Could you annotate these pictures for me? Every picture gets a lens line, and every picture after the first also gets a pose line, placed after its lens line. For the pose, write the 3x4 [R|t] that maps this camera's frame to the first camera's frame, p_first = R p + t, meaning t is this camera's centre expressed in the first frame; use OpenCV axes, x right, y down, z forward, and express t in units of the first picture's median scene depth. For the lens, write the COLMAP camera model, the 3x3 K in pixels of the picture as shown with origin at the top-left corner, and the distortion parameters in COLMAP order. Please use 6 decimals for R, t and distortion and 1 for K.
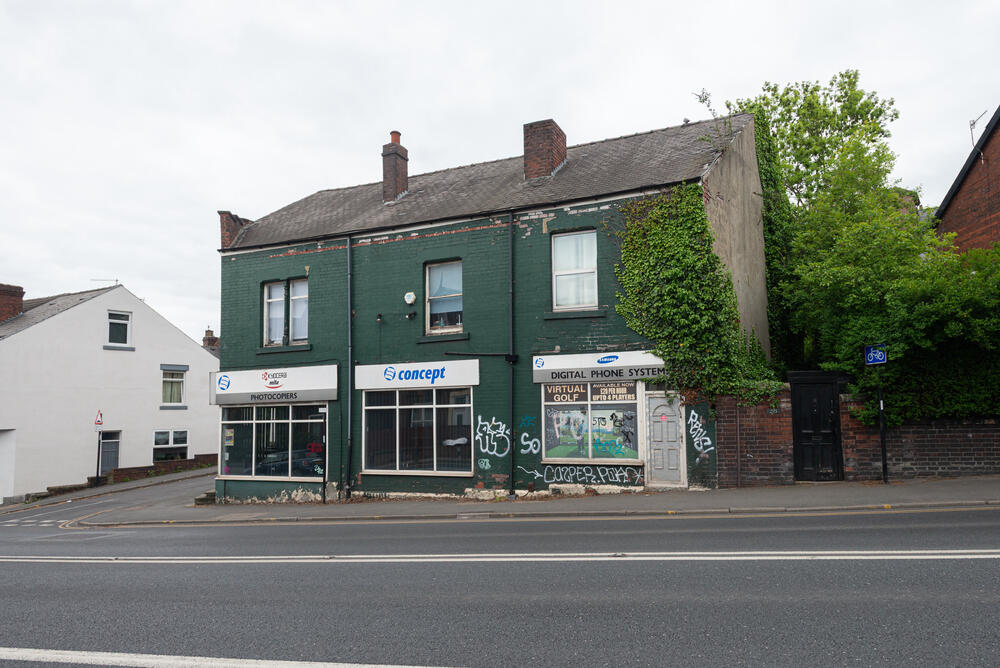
lens RADIAL K [[600.8, 0, 500.0], [0, 600.8, 374.7], [0, 0, 1]] dist [0.002615, -0.000021]
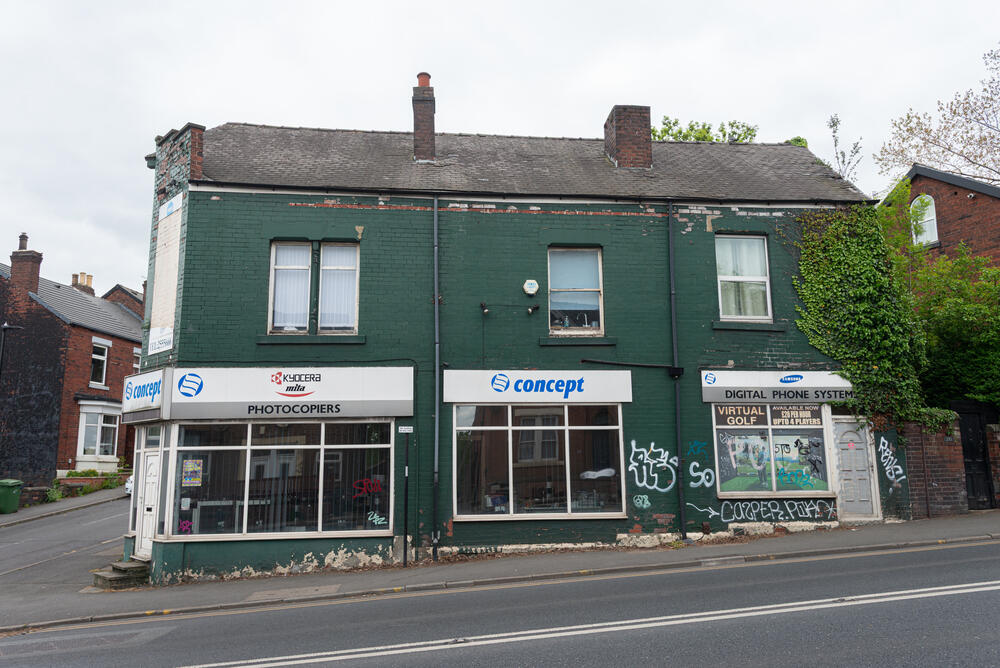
lens RADIAL K [[747.0, 0, 500.0], [0, 747.0, 334.0], [0, 0, 1]] dist [0.041731, -0.064866]
pose [[0.888166, 0.089655, 0.450692, -0.667105], [-0.035723, 0.991285, -0.126796, 0.061241], [-0.458133, 0.096515, 0.883629, 0.185833]]
